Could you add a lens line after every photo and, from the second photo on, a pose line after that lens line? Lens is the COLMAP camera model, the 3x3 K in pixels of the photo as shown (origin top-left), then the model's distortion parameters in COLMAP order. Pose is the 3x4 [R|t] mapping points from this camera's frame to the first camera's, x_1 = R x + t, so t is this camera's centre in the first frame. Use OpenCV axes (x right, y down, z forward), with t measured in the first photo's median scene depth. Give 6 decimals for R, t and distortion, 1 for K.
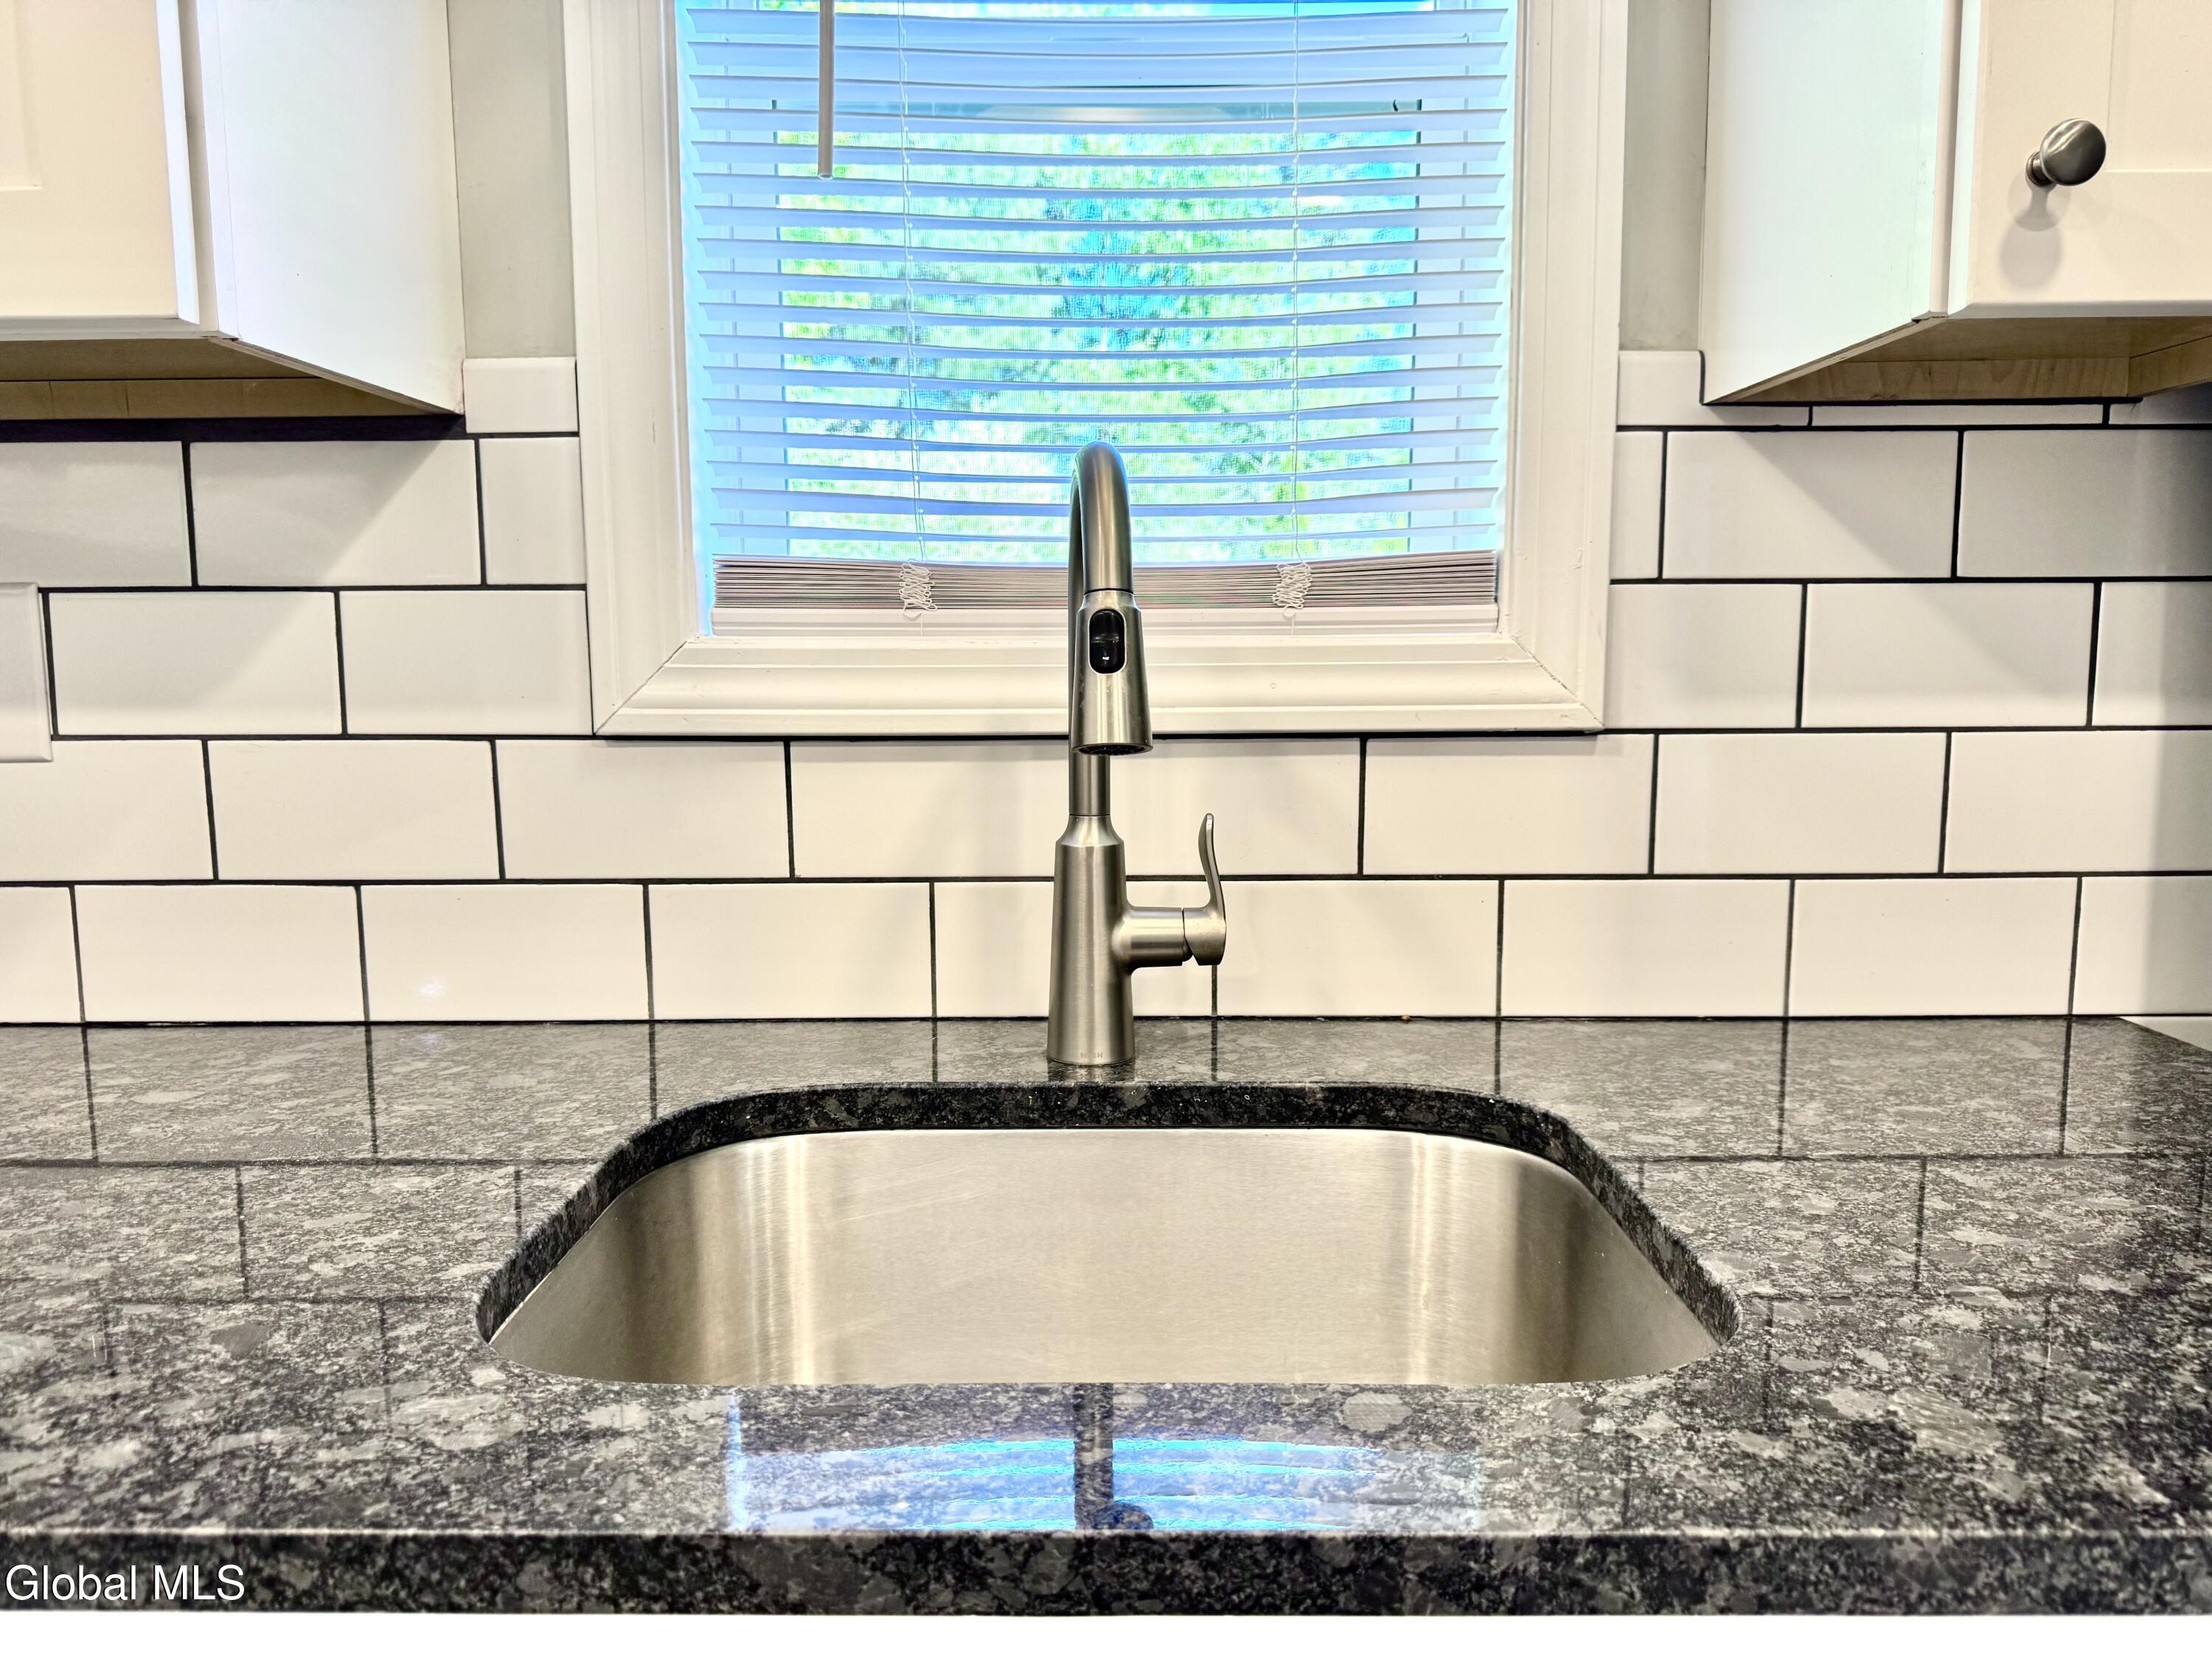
lens RADIAL K [[1569.0, 0, 1106.0], [0, 1569.0, 829.5], [0, 0, 1]] dist [0.081212, -0.110708]
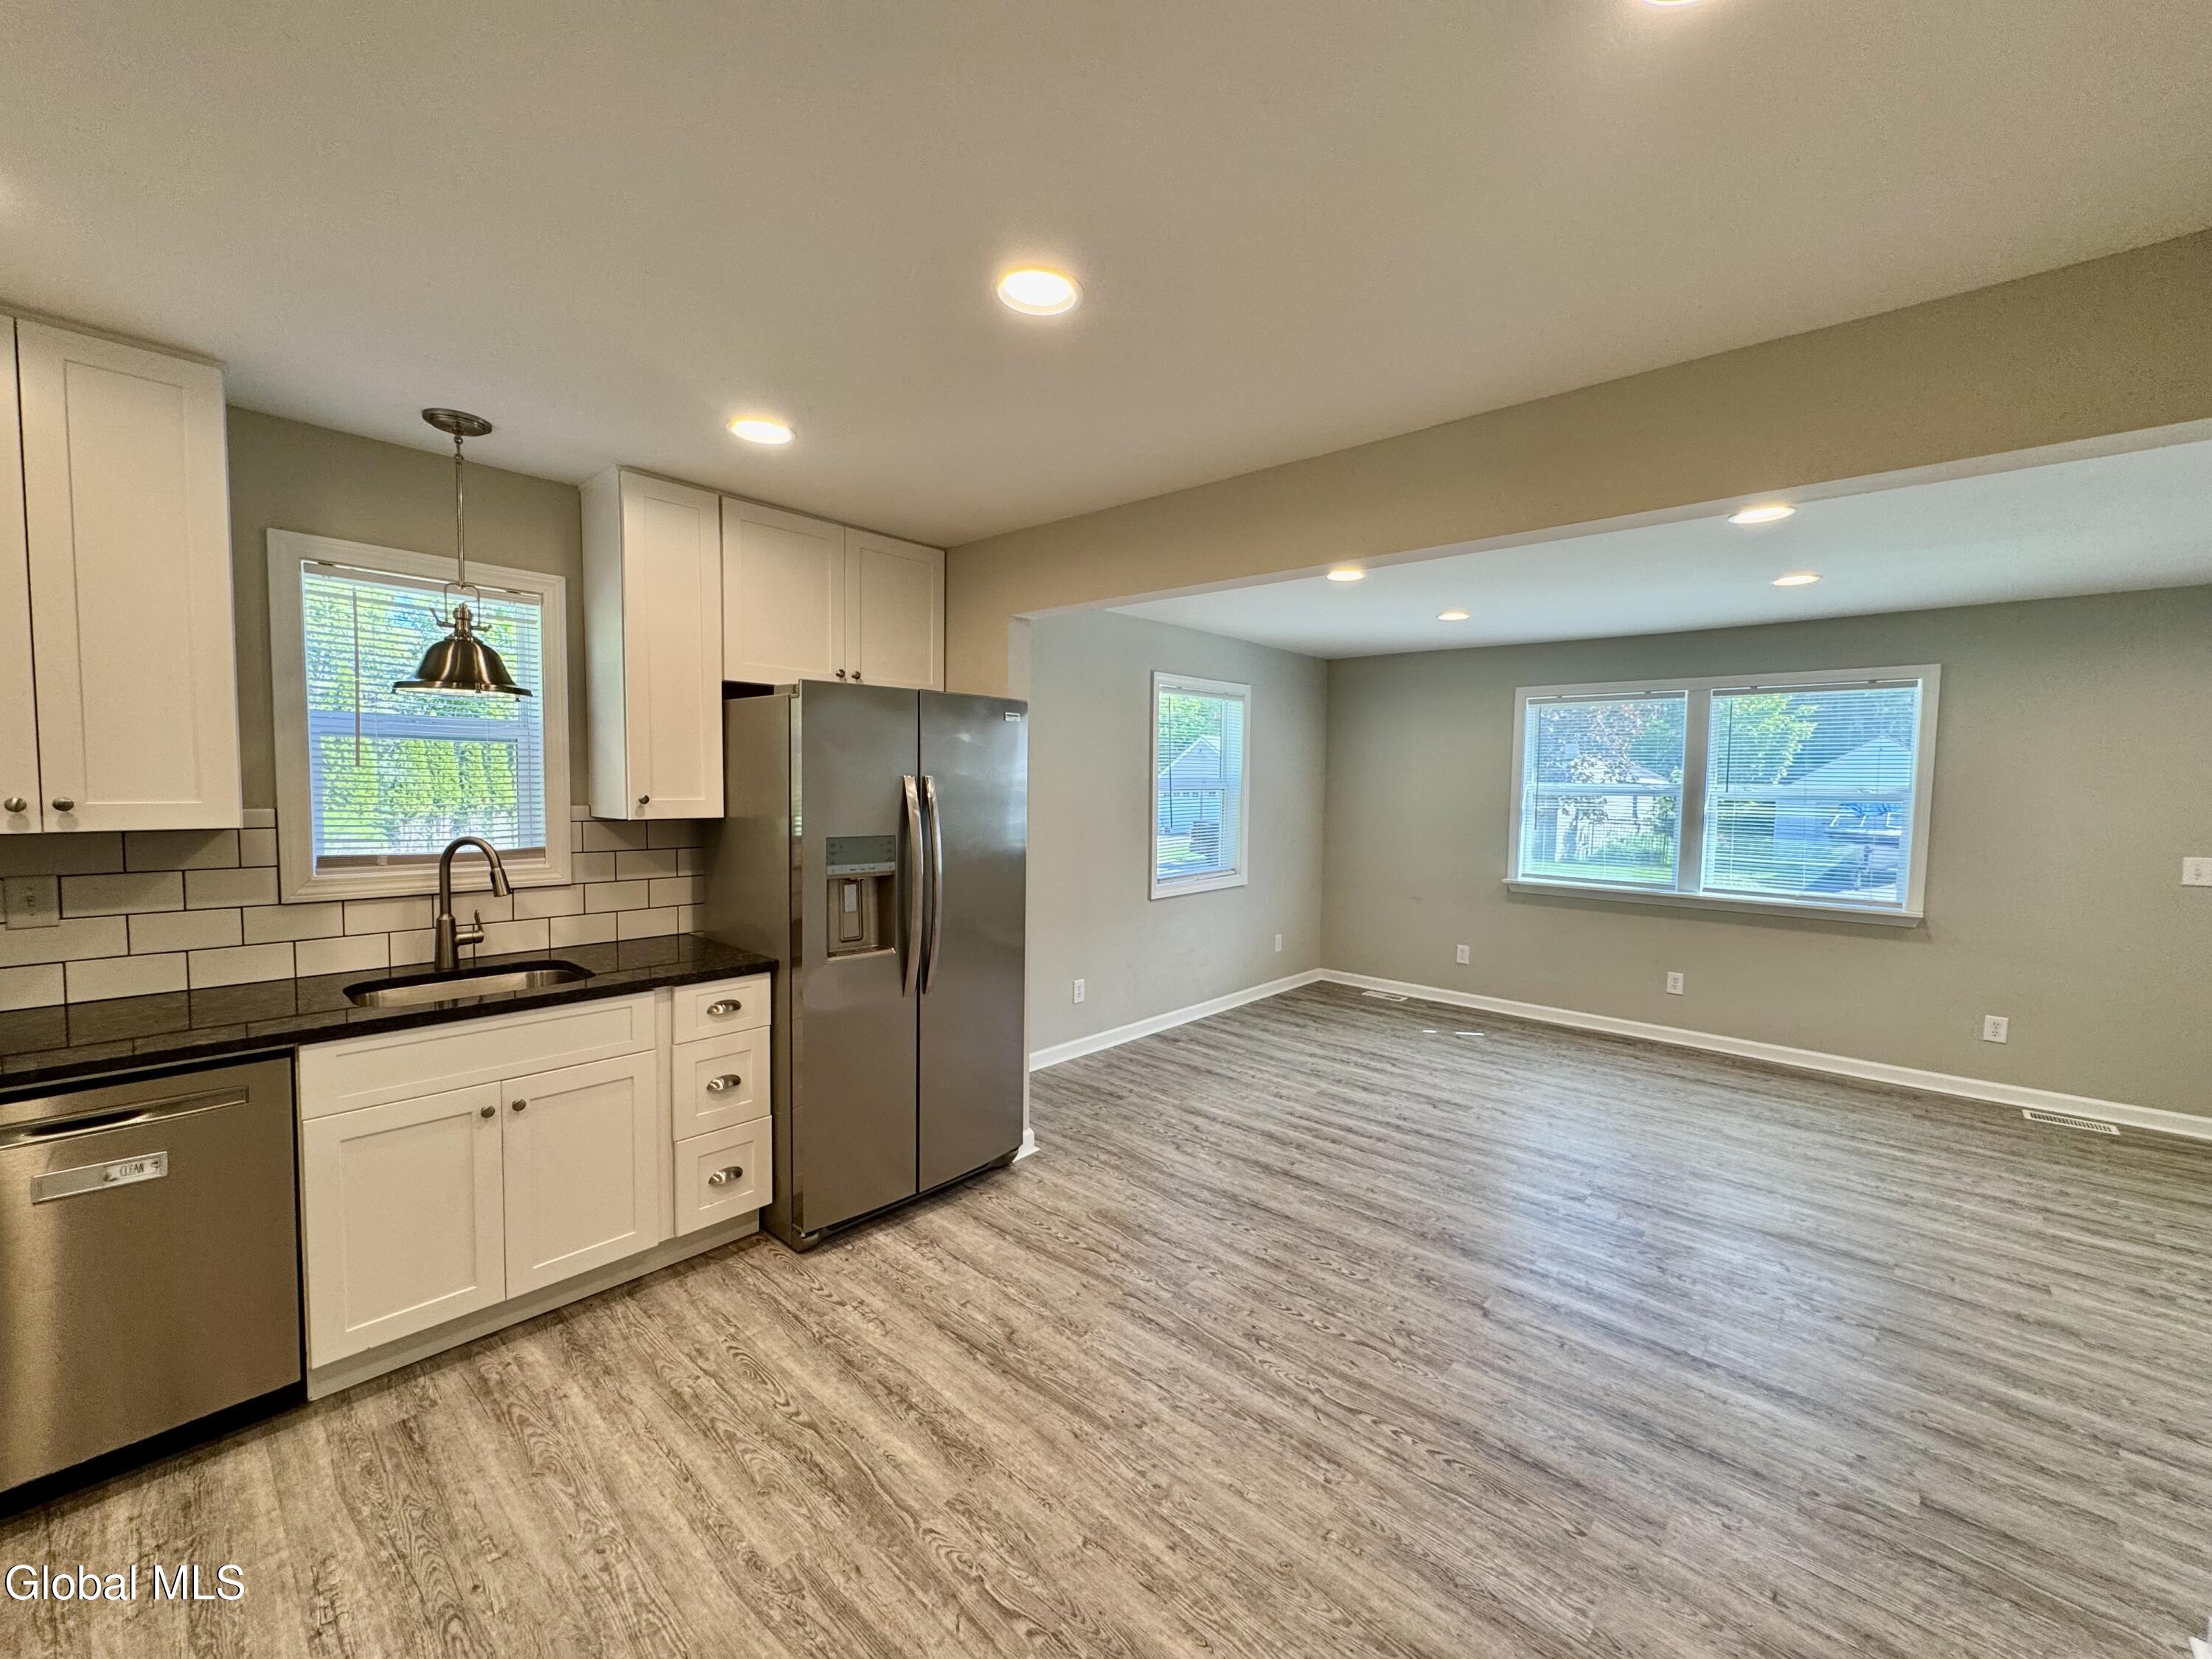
lens RADIAL K [[882.9, 0, 1104.6], [0, 882.9, 830.2], [0, 0, 1]] dist [-0.001228, 0.000275]
pose [[0.665861, -0.026386, 0.745609, -0.611327], [0.073156, 0.996868, -0.030054, -0.029338], [-0.742480, 0.074557, 0.665706, -2.027320]]
